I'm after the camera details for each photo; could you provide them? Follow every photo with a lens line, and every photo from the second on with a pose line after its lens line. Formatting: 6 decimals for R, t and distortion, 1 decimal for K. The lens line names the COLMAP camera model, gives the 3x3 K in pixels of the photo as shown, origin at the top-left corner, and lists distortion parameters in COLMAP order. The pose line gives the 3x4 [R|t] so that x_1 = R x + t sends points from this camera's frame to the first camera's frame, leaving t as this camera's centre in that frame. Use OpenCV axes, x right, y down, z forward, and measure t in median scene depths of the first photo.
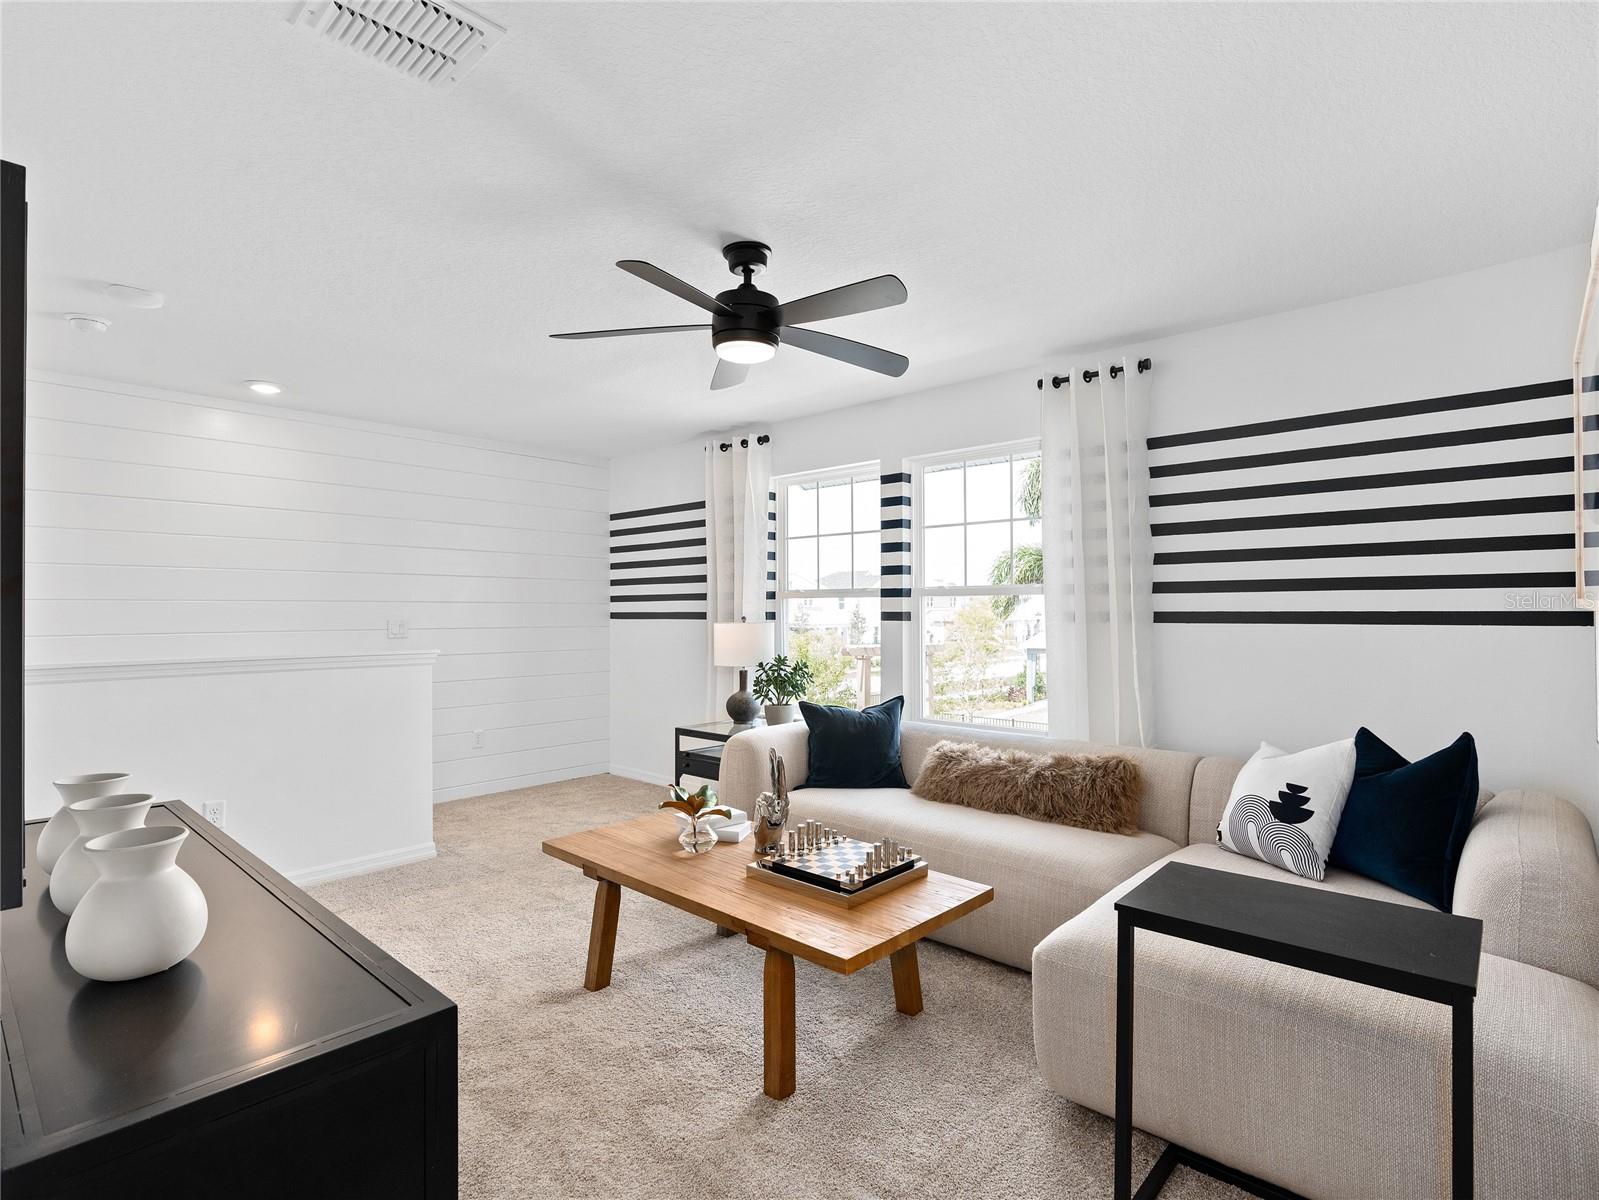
lens RADIAL K [[807.3, 0, 798.3], [0, 807.3, 603.4], [0, 0, 1]] dist [-0.014508, 0.005900]
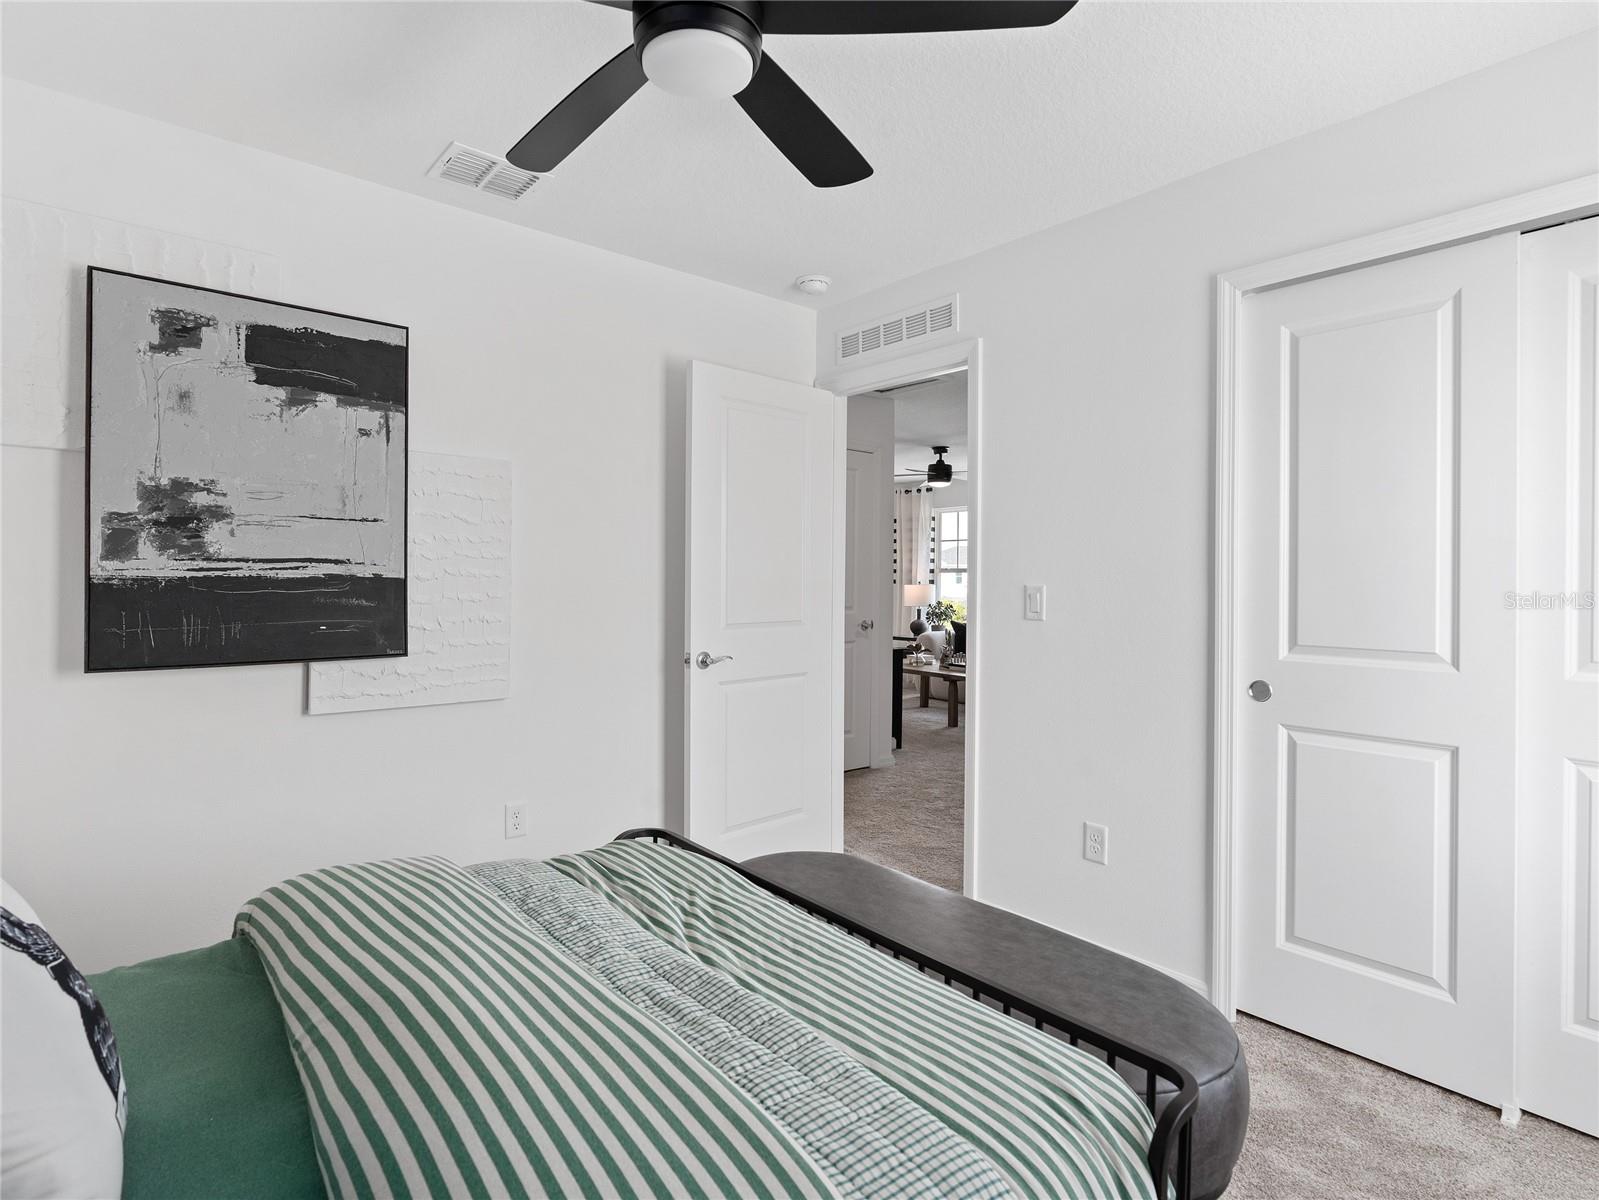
lens RADIAL K [[807.3, 0, 798.3], [0, 807.3, 603.4], [0, 0, 1]] dist [-0.014508, 0.005900]
pose [[0.989501, 0.013843, -0.143858, -0.072739], [-0.009381, 0.999455, 0.031652, 0.009147], [0.144218, -0.029970, 0.989092, -0.948260]]
